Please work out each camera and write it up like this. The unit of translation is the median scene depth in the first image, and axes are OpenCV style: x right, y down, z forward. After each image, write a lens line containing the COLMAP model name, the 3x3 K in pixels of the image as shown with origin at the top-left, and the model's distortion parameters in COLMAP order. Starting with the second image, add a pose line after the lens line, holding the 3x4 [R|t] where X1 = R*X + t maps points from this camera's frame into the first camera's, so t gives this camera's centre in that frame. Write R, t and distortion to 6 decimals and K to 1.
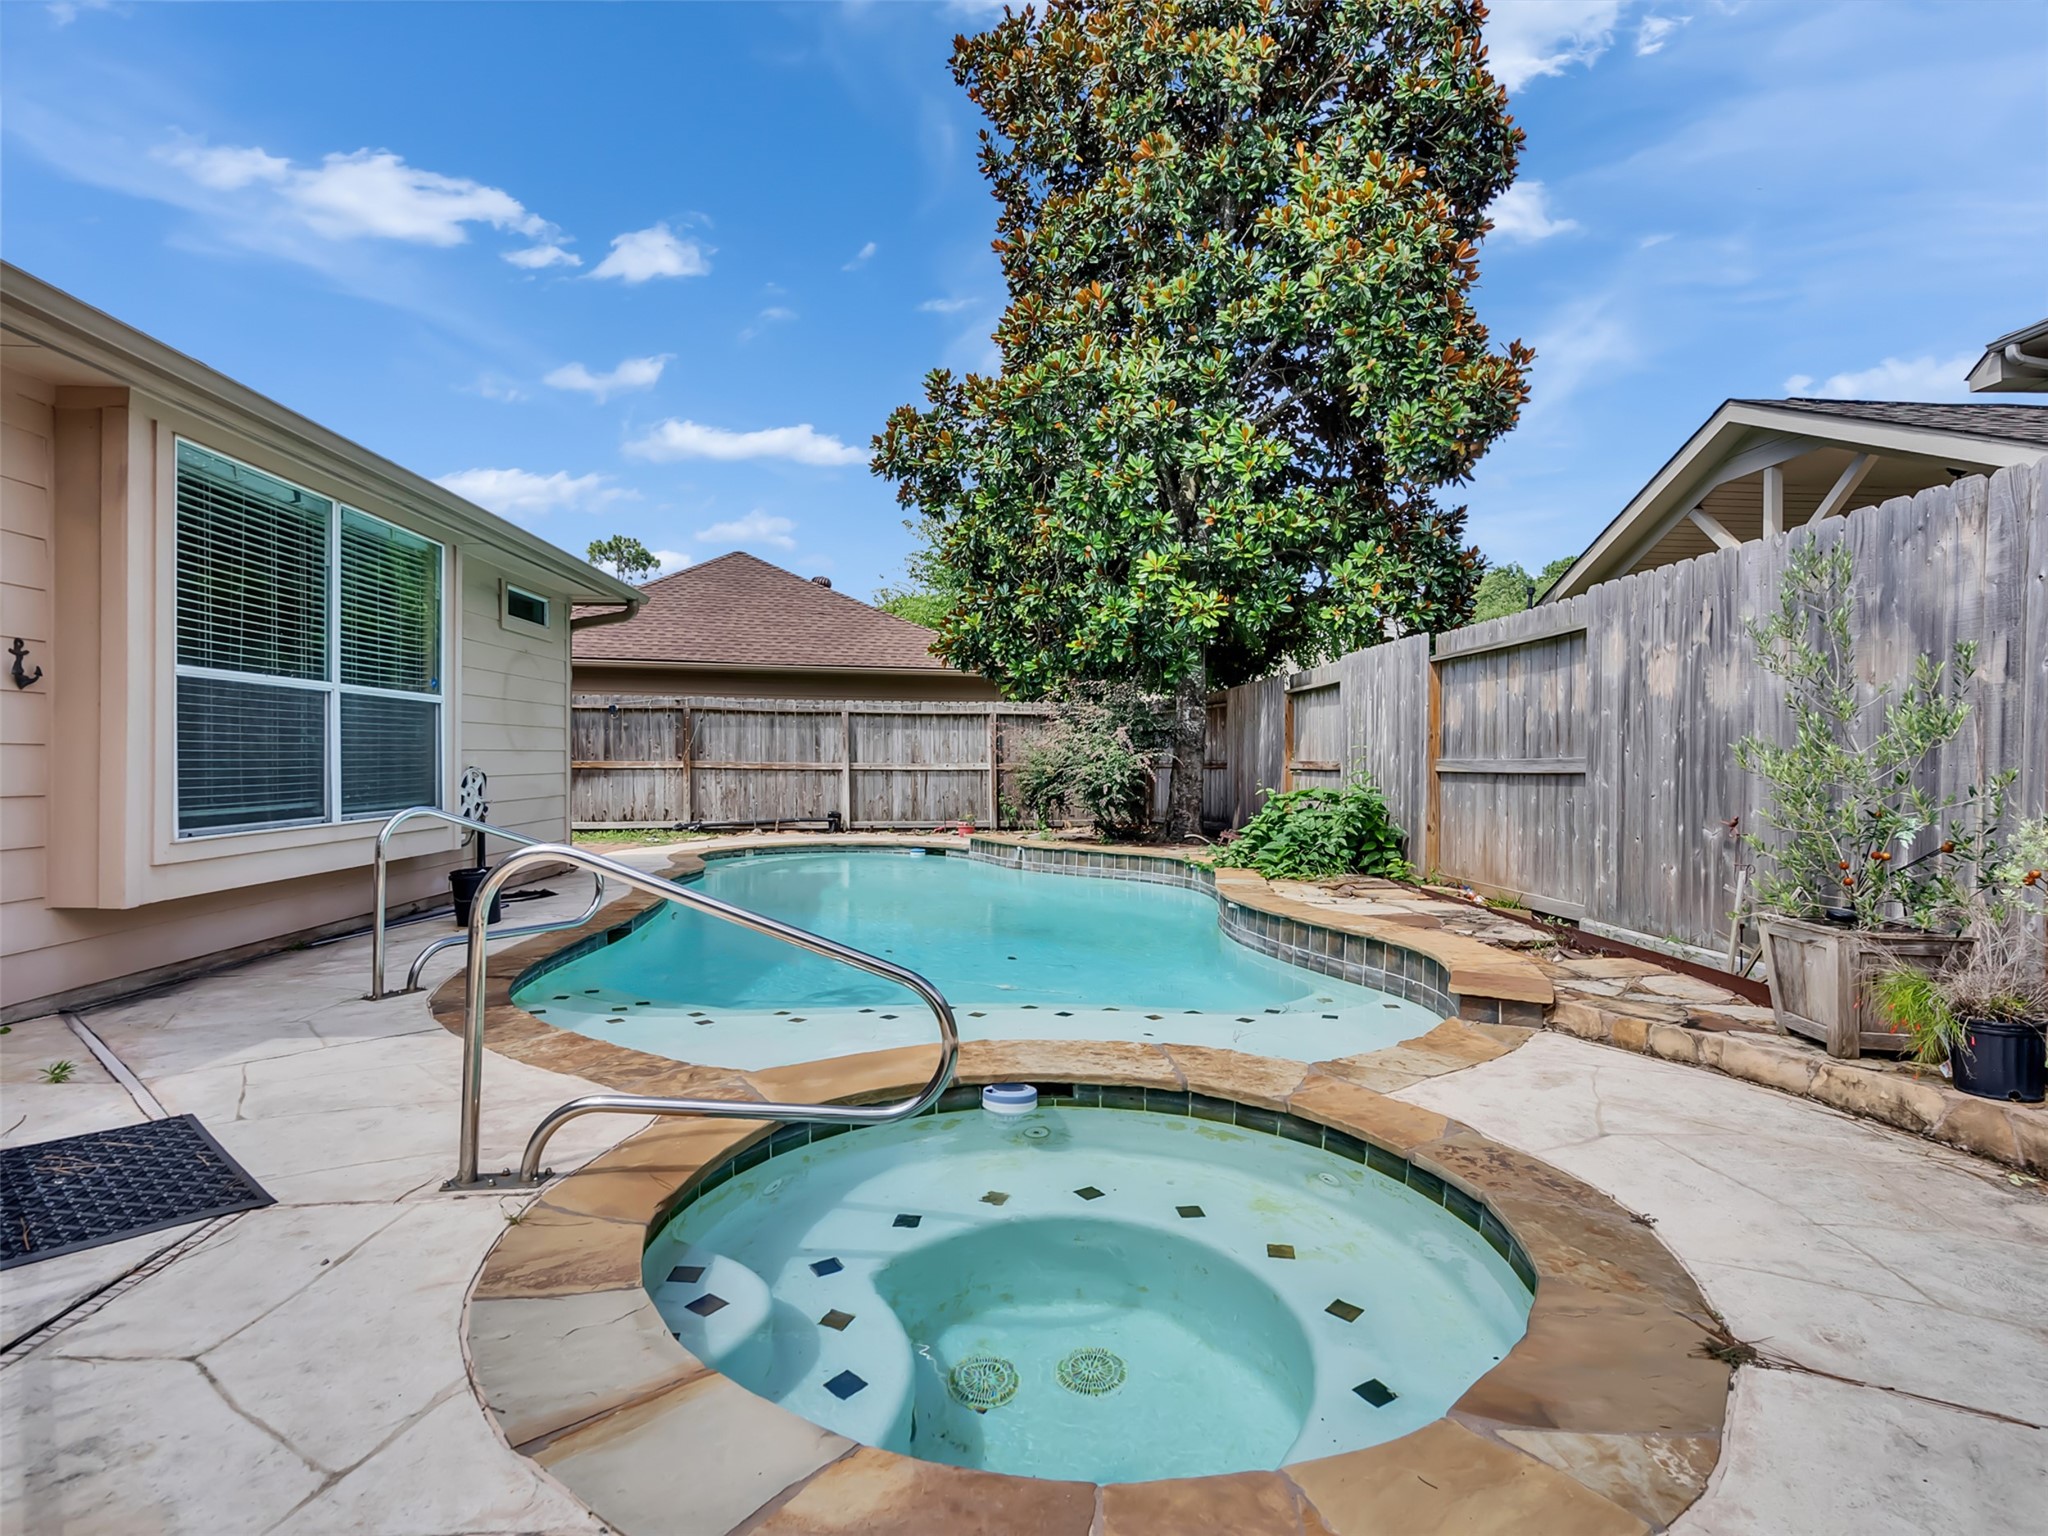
lens RADIAL K [[1048.2, 0, 1024.0], [0, 1048.2, 768.0], [0, 0, 1]] dist [-0.000153, 0.001022]
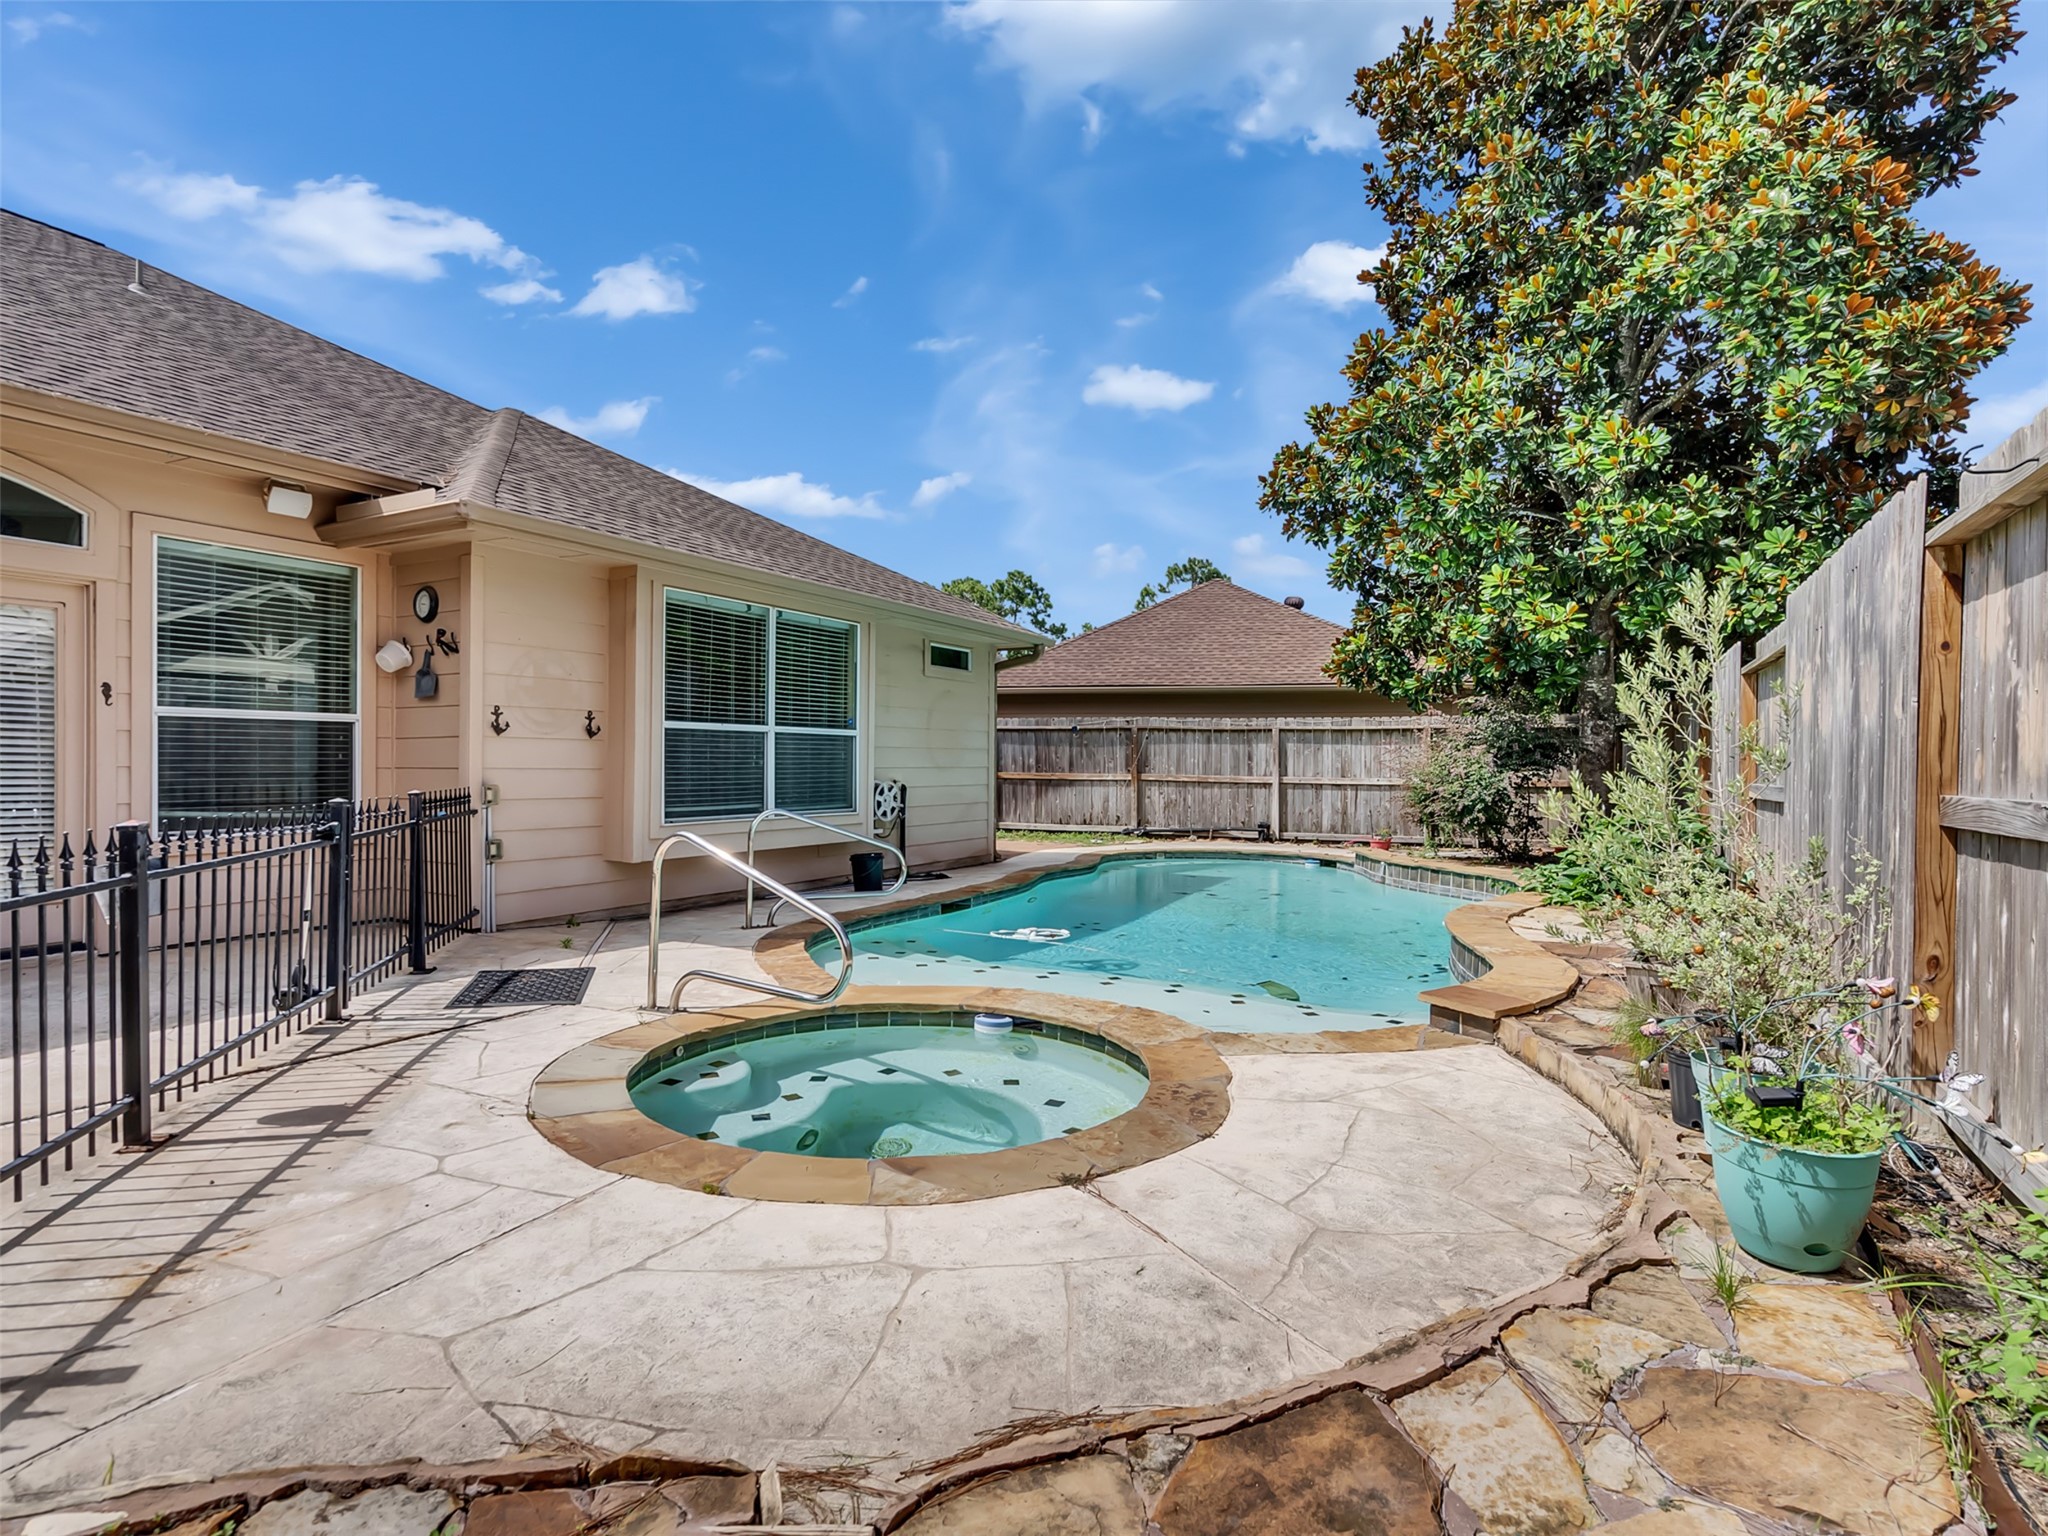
lens RADIAL K [[1067.9, 0, 1028.7], [0, 1067.9, 776.9], [0, 0, 1]] dist [-0.001421, 0.000931]
pose [[0.851883, 0.009832, -0.523640, 0.233054], [-0.009462, 0.999950, 0.003382, -0.007758], [0.523646, 0.002074, 0.851933, -0.063030]]
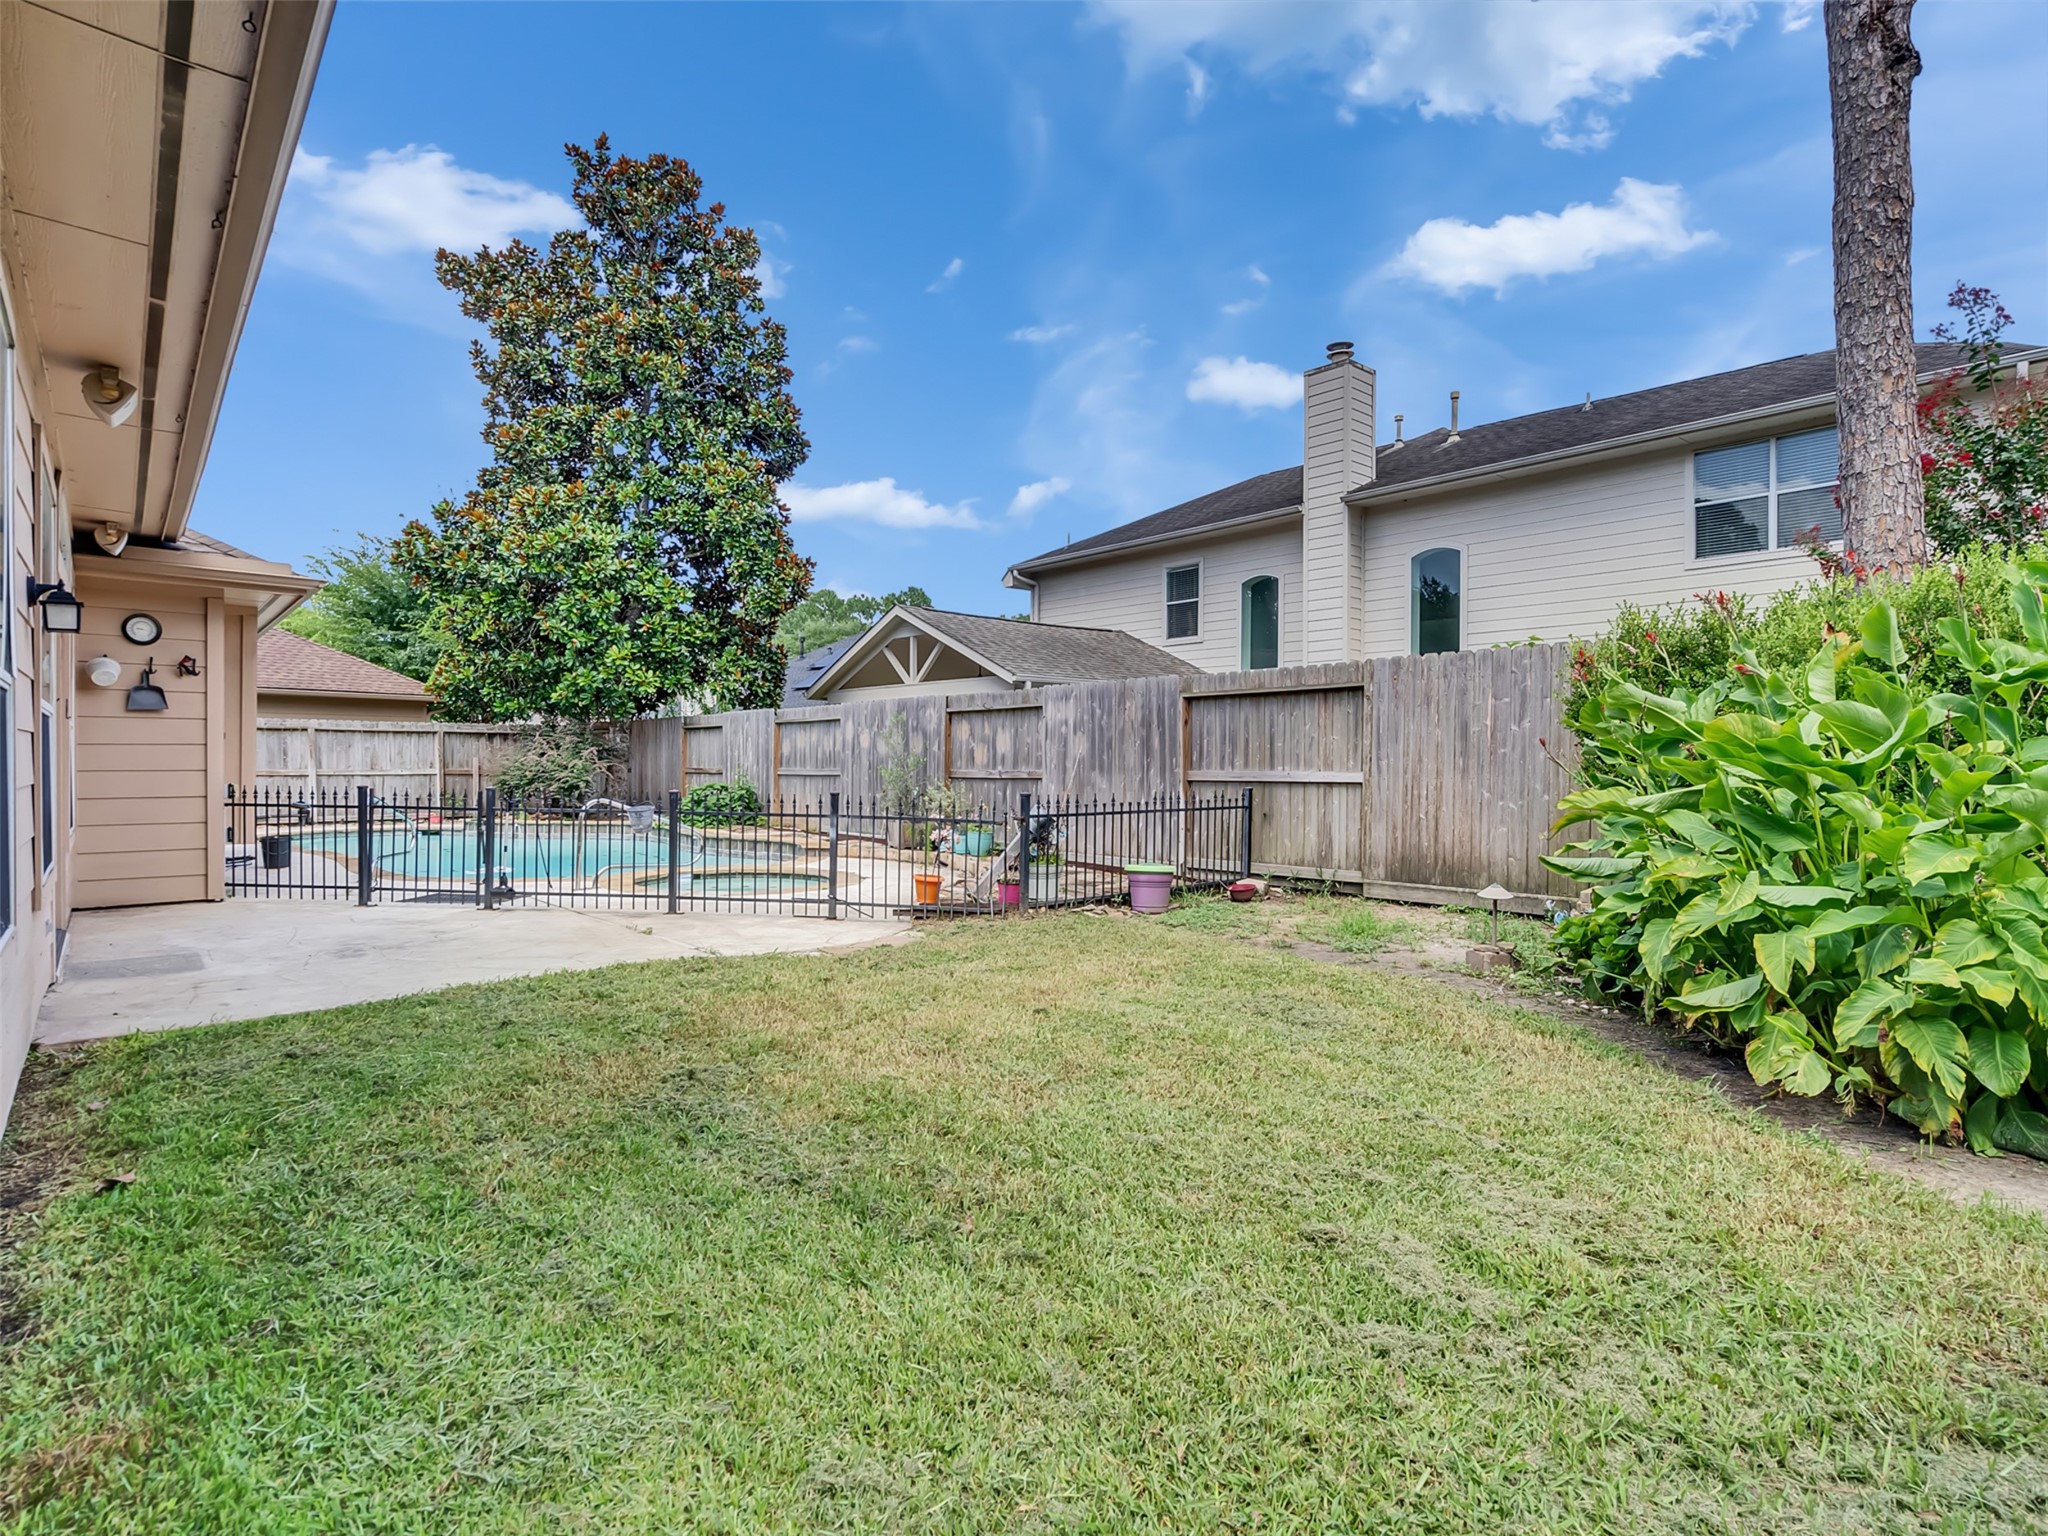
lens RADIAL K [[1048.2, 0, 1024.0], [0, 1048.2, 768.0], [0, 0, 1]] dist [-0.000153, 0.001022]
pose [[0.789306, -0.002262, 0.613996, -0.342747], [0.002004, 0.999997, 0.001108, -0.006838], [-0.613997, 0.000355, 0.789308, -0.650983]]
